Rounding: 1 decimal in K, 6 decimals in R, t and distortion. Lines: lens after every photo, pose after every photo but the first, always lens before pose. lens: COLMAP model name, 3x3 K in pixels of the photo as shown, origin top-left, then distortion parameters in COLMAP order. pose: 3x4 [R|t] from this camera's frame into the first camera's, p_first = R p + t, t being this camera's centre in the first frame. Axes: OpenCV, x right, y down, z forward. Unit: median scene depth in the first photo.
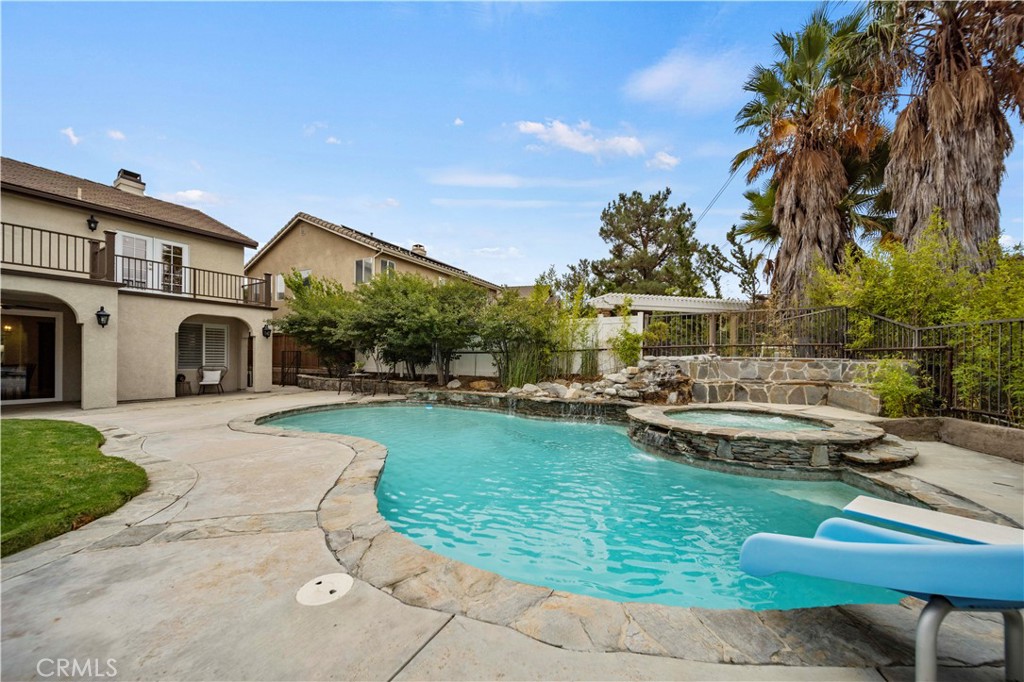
lens RADIAL K [[354.6, 0, 536.3], [0, 354.6, 352.0], [0, 0, 1]] dist [0.000026, -0.000063]
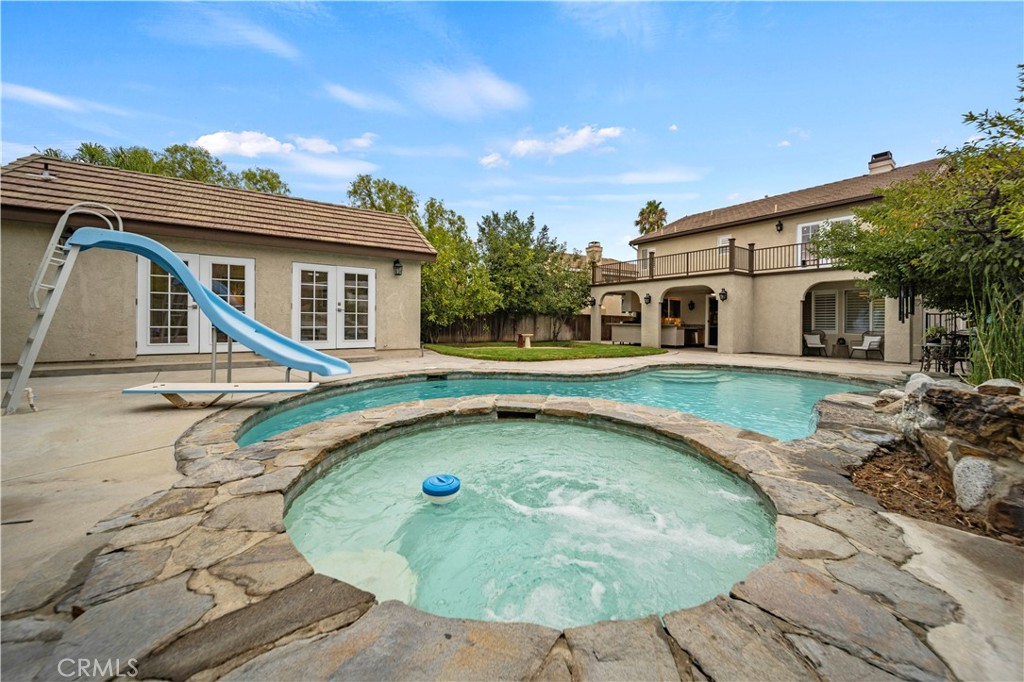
lens RADIAL K [[368.8, 0, 511.7], [0, 368.8, 320.9], [0, 0, 1]] dist [-0.000780, -0.000172]
pose [[-0.396009, -0.006647, -0.918223, 0.464488], [-0.004206, 0.999976, -0.005425, 0.022786], [0.918237, 0.001714, -0.396027, 0.562113]]
